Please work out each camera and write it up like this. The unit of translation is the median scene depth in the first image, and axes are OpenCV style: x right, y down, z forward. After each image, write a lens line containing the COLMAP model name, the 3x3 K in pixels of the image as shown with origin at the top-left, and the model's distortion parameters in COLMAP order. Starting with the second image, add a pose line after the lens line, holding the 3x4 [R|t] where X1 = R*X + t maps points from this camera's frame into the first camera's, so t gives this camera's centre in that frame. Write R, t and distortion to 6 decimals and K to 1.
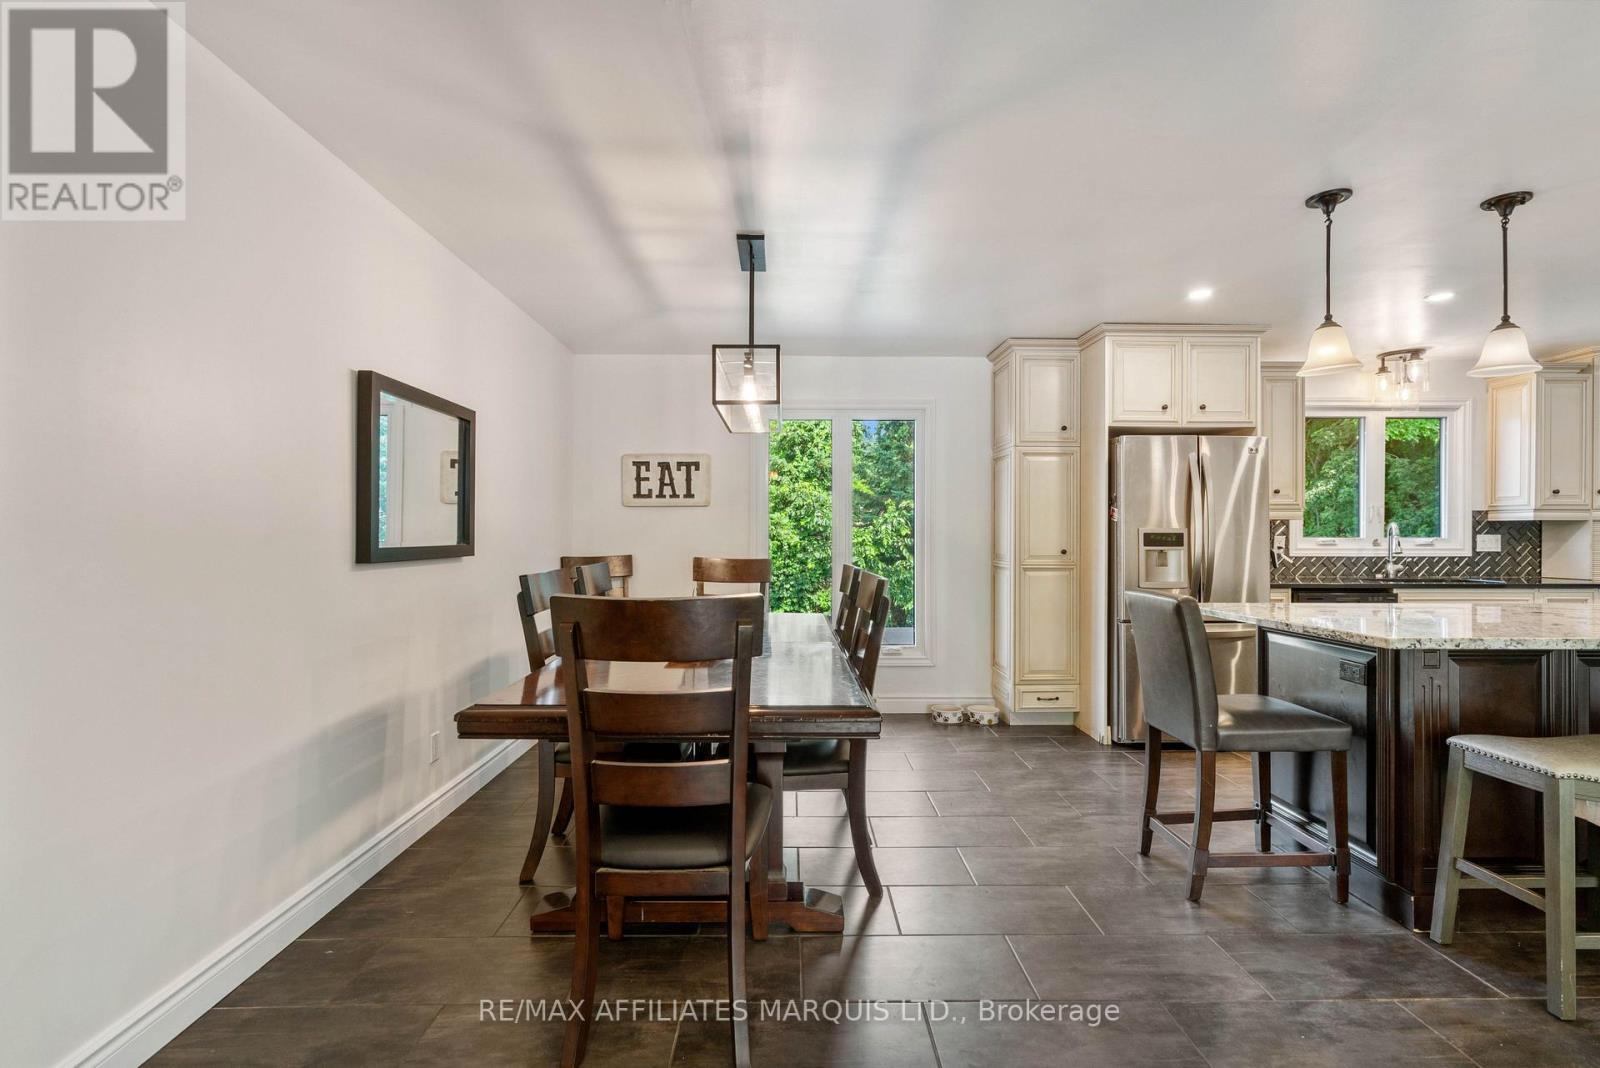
lens RADIAL K [[713.9, 0, 800.0], [0, 713.9, 534.0], [0, 0, 1]] dist [0.001494, 0.000127]
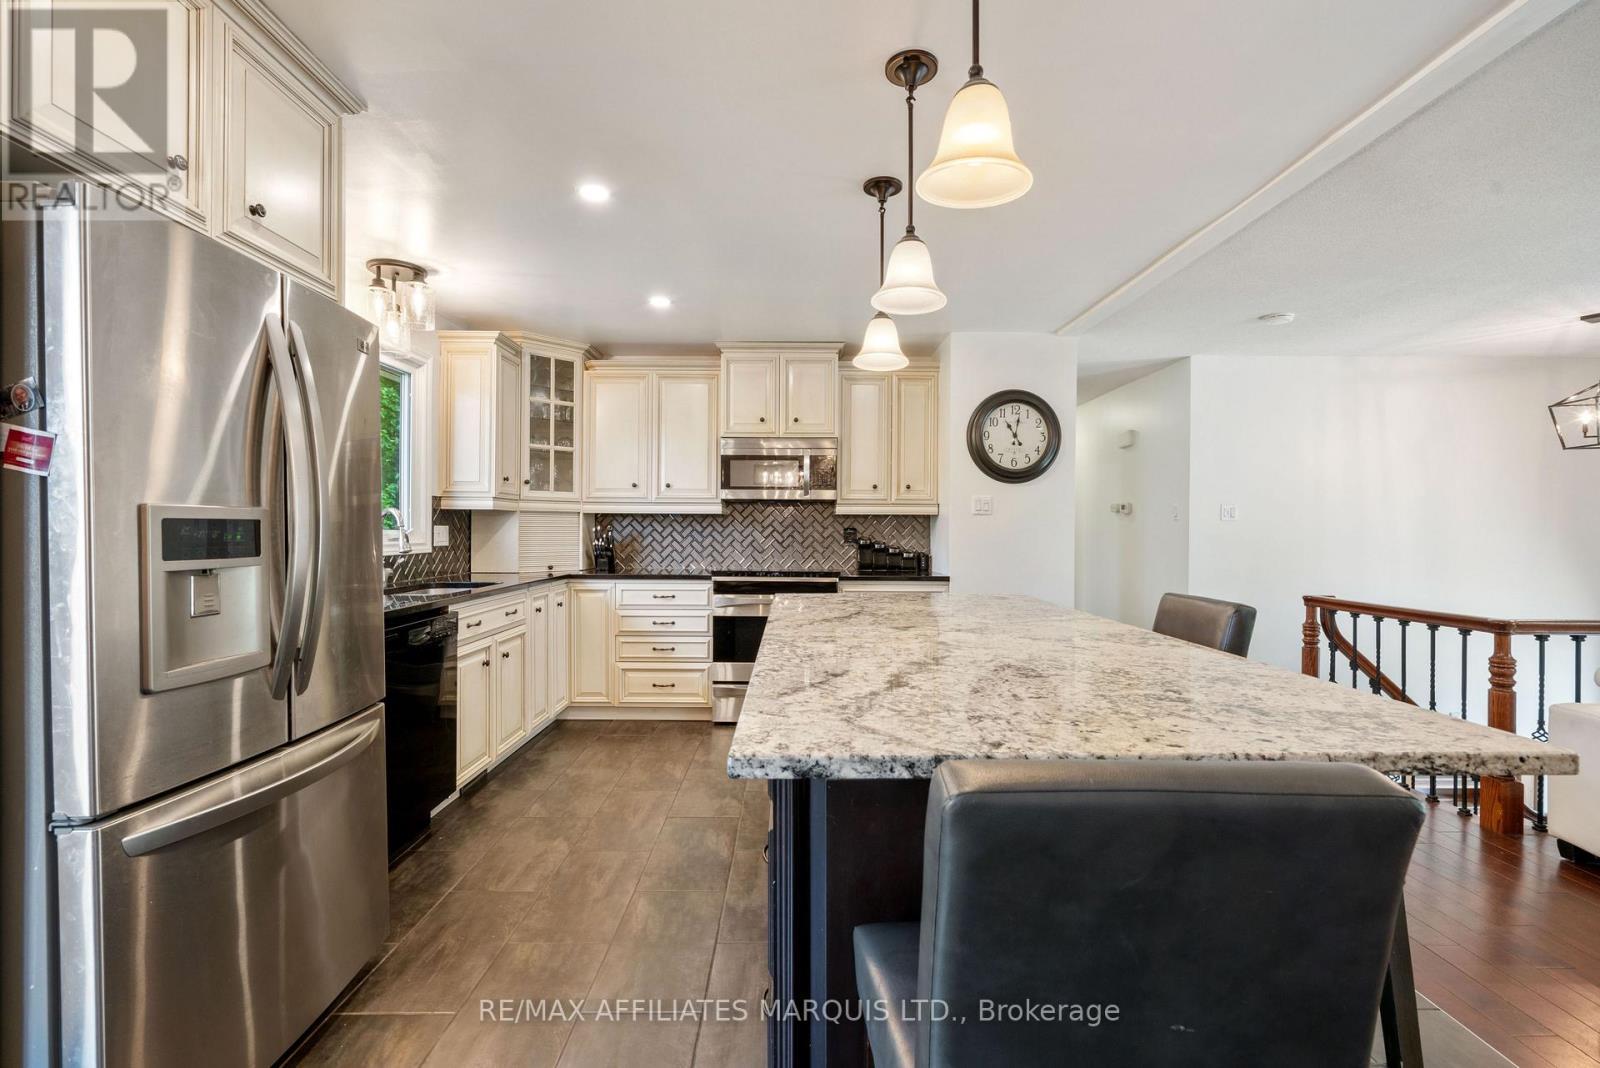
lens RADIAL K [[713.9, 0, 800.0], [0, 713.9, 534.0], [0, 0, 1]] dist [0.001494, 0.000127]
pose [[0.005449, -0.010460, 0.999930, 0.165647], [-0.001404, 0.999944, 0.010468, 0.001820], [-0.999984, -0.001461, 0.005434, 0.714582]]
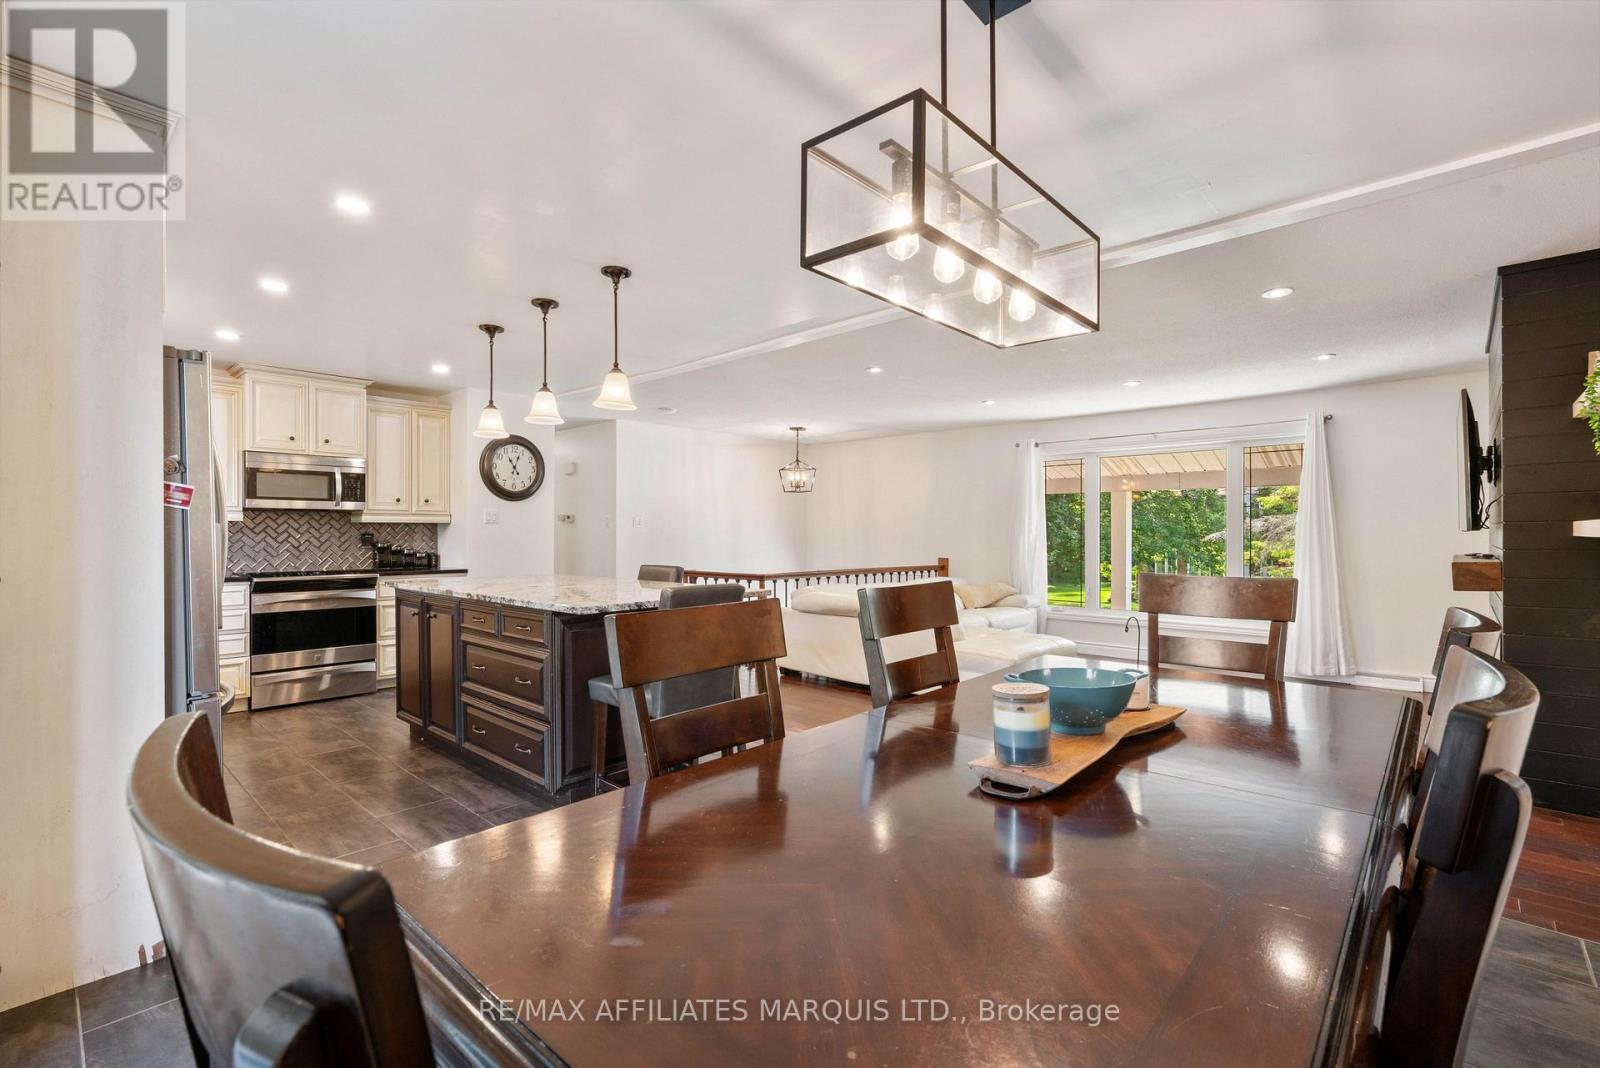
lens RADIAL K [[713.9, 0, 800.0], [0, 713.9, 534.0], [0, 0, 1]] dist [0.001494, 0.000127]
pose [[-0.728029, -0.002624, 0.685541, -0.244412], [0.002085, 0.999980, 0.006042, -0.001969], [-0.685543, 0.005828, -0.728009, 1.091962]]
